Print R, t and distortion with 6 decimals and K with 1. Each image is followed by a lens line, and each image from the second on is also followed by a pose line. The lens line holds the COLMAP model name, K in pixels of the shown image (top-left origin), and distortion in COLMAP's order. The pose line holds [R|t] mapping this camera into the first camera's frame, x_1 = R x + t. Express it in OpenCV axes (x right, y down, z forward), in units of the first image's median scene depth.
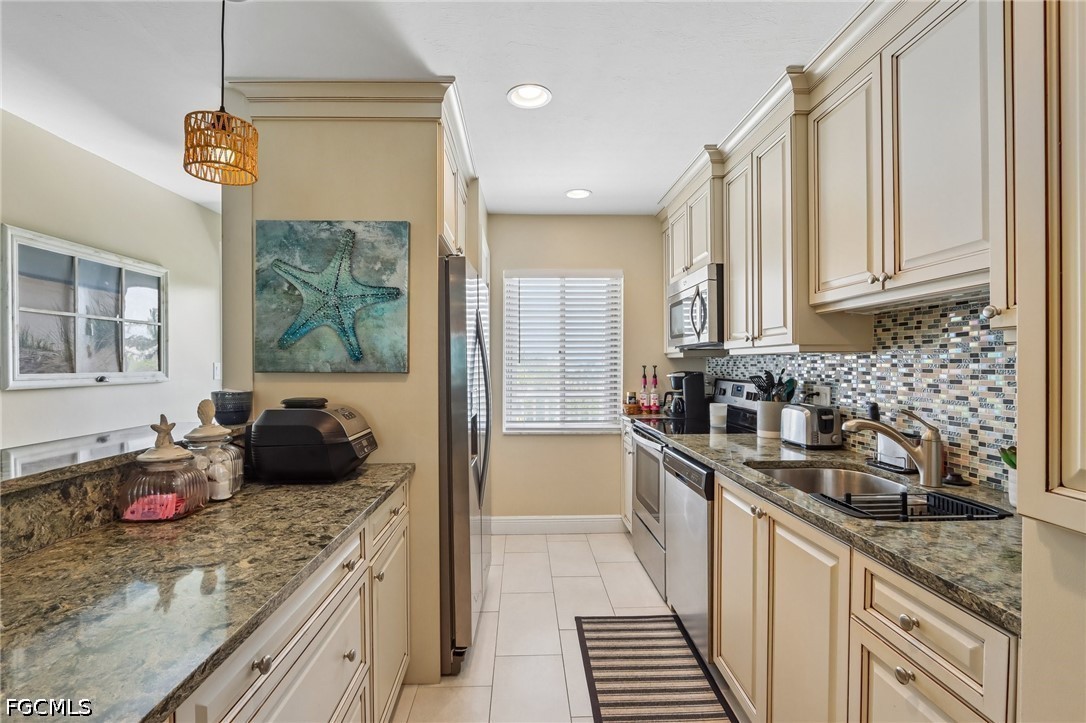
lens RADIAL K [[506.9, 0, 537.3], [0, 506.9, 365.6], [0, 0, 1]] dist [-0.012509, -0.000126]
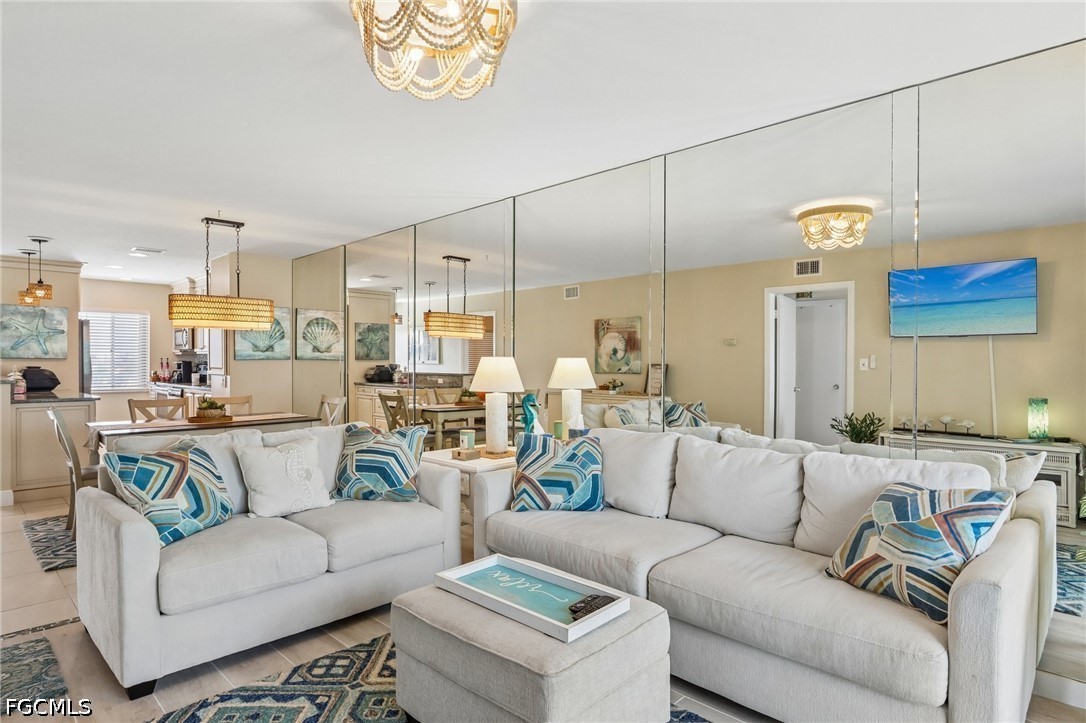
lens RADIAL K [[594.5, 0, 538.1], [0, 594.5, 366.5], [0, 0, 1]] dist [-0.005833, -0.001551]
pose [[0.724731, -0.000380, 0.689032, -0.570535], [-0.002203, 0.999993, 0.002869, 0.039002], [-0.689029, -0.003598, 0.724725, -3.017747]]
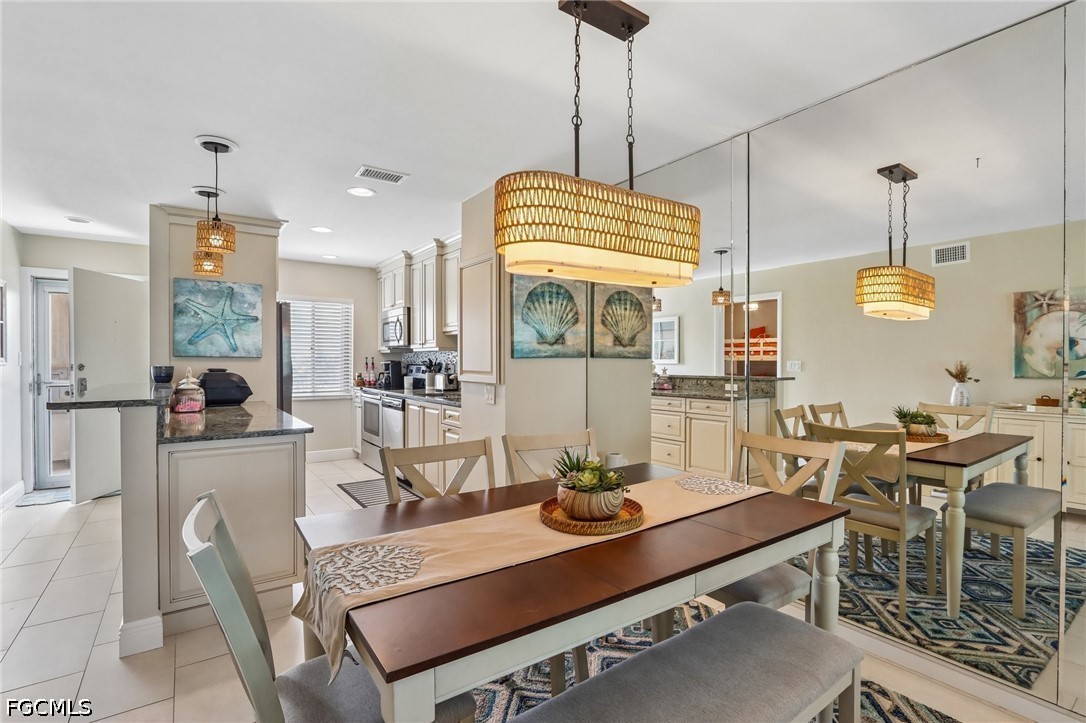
lens RADIAL K [[506.9, 0, 537.3], [0, 506.9, 365.6], [0, 0, 1]] dist [-0.012509, -0.000126]
pose [[0.836074, -0.000670, 0.548617, -0.395463], [-0.001114, 0.999995, 0.002919, 0.036013], [-0.548616, -0.003052, 0.836069, -1.201118]]
